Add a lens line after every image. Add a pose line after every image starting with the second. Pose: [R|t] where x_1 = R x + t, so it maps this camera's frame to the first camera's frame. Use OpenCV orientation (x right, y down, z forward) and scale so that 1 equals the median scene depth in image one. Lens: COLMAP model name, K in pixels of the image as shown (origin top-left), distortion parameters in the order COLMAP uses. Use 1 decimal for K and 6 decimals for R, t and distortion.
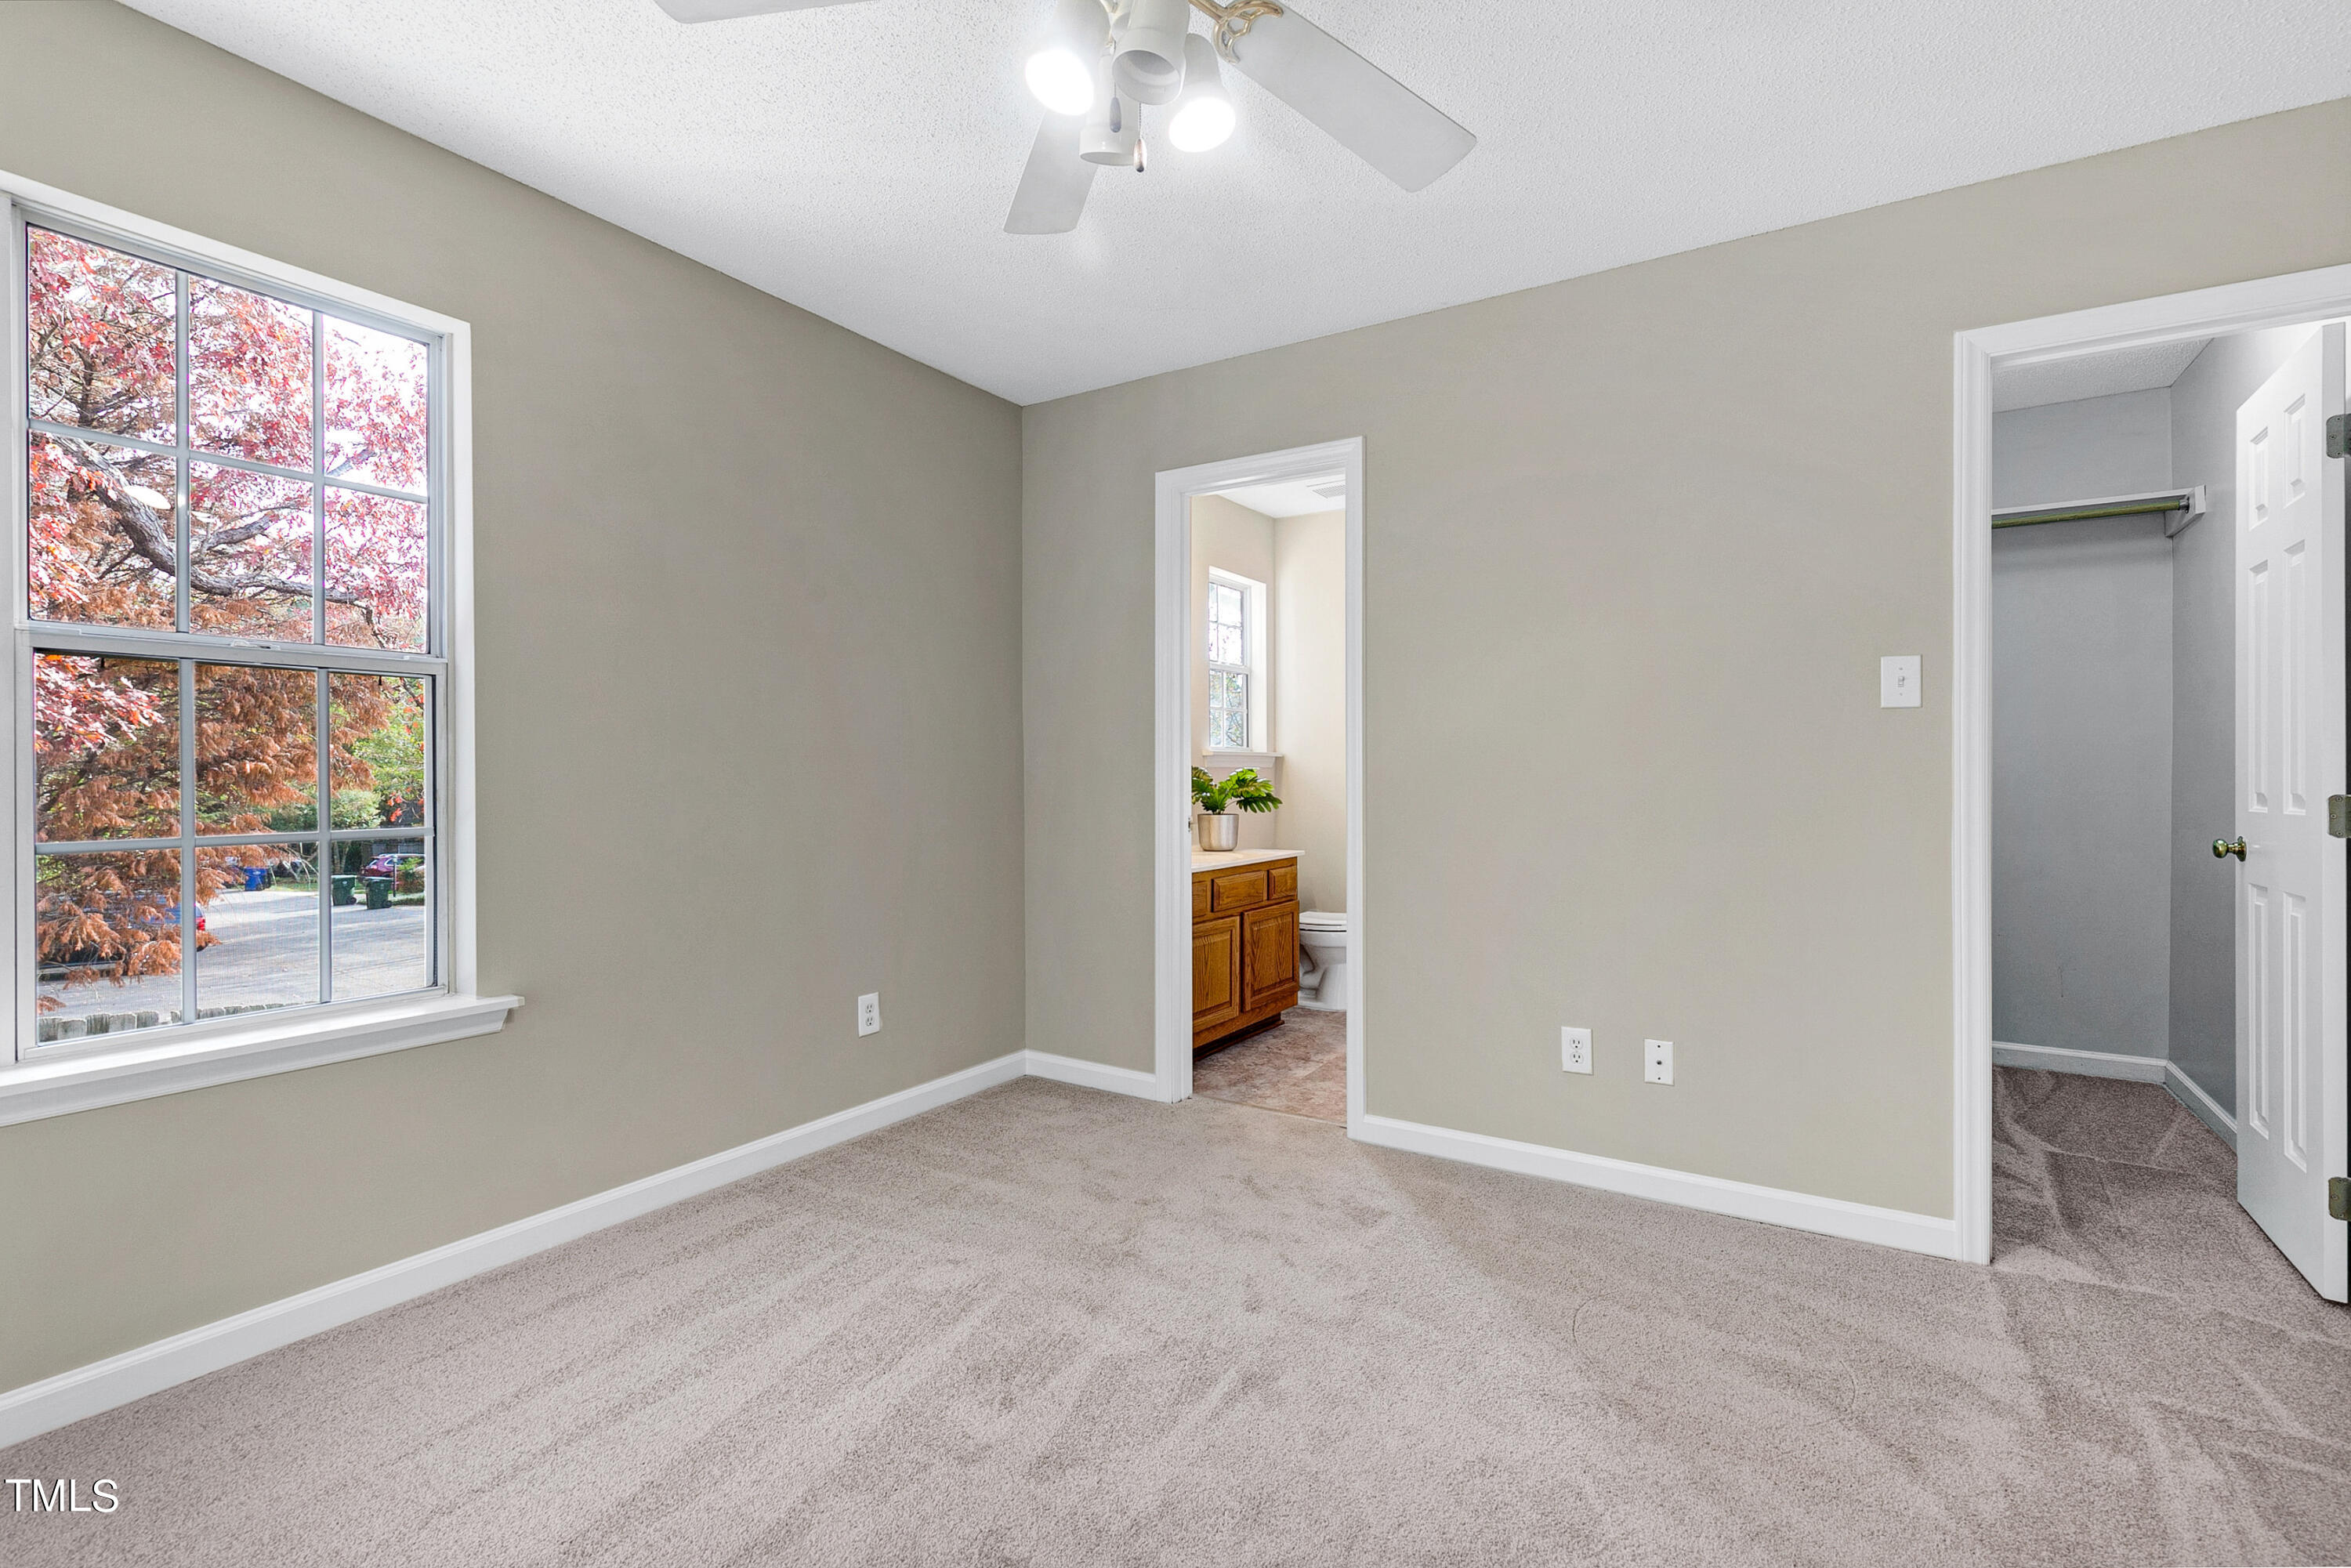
lens RADIAL K [[1066.1, 0, 1173.9], [0, 1066.1, 778.9], [0, 0, 1]] dist [0.007859, -0.000238]
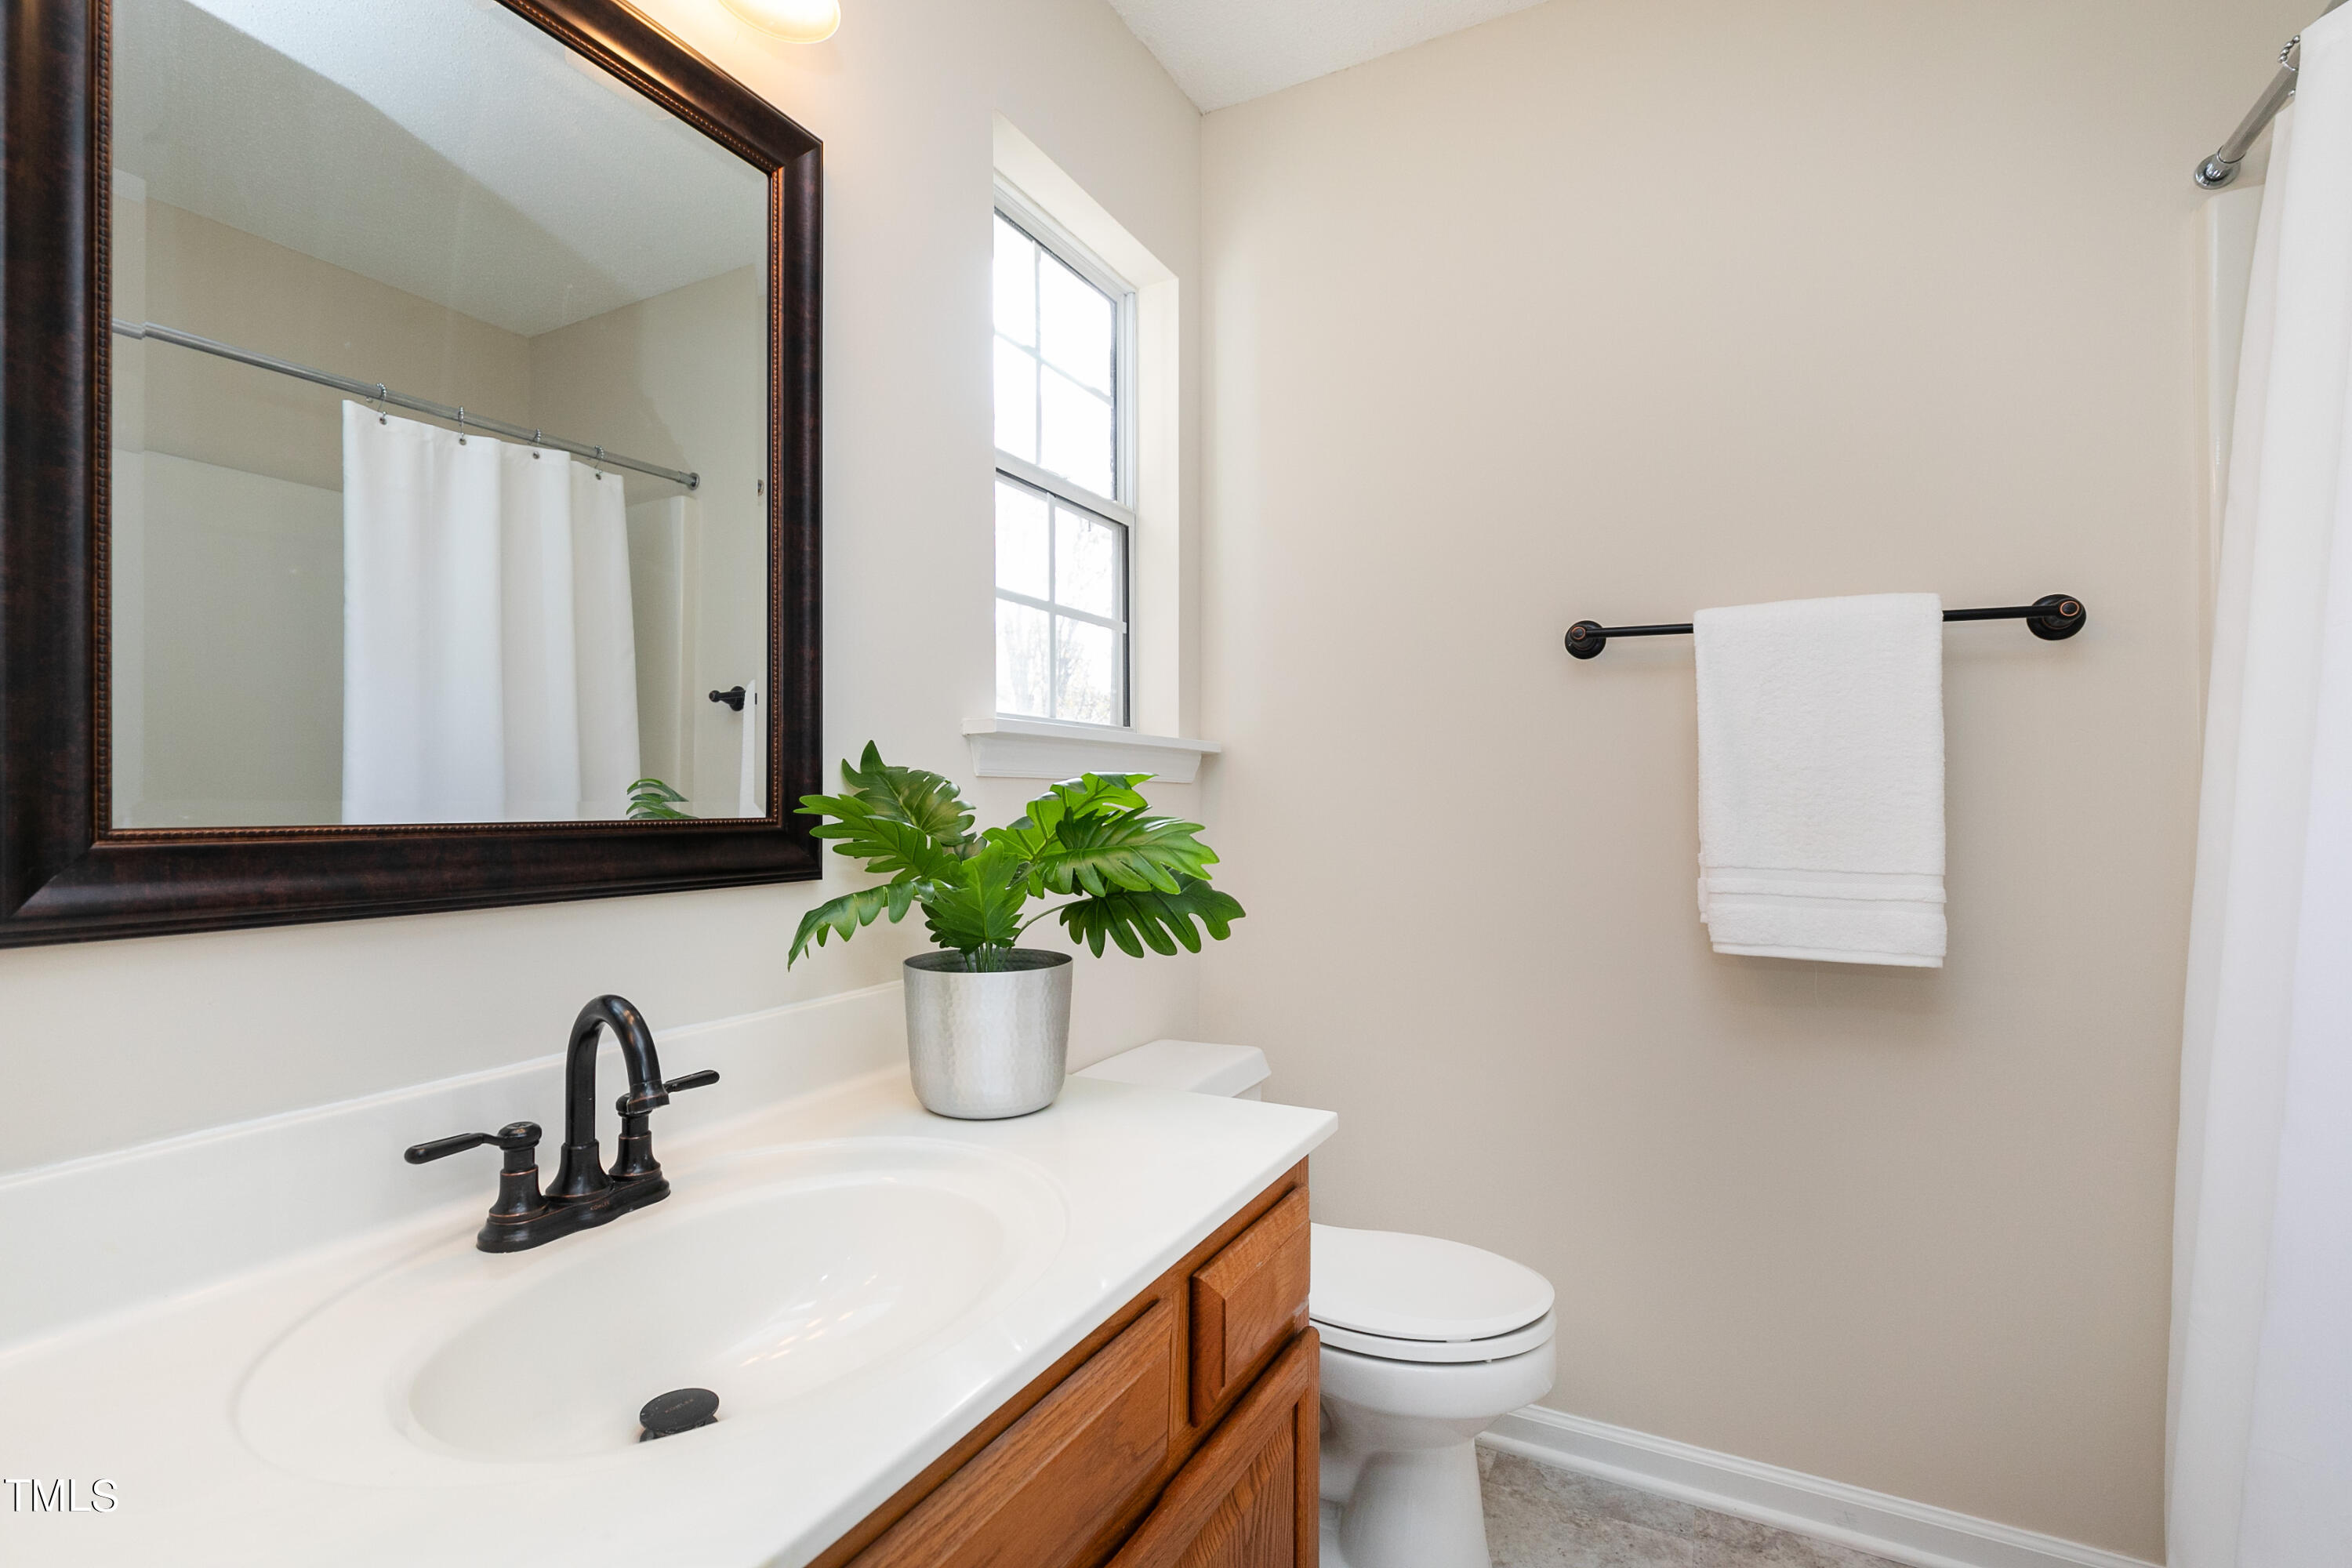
lens RADIAL K [[1066.6, 0, 1176.2], [0, 1066.6, 789.6], [0, 0, 1]] dist [0.007859, -0.000238]
pose [[0.996069, 0.005559, 0.088402, 0.063070], [-0.005105, 0.999973, -0.005364, -0.004914], [-0.088430, 0.004891, 0.996070, 0.753001]]
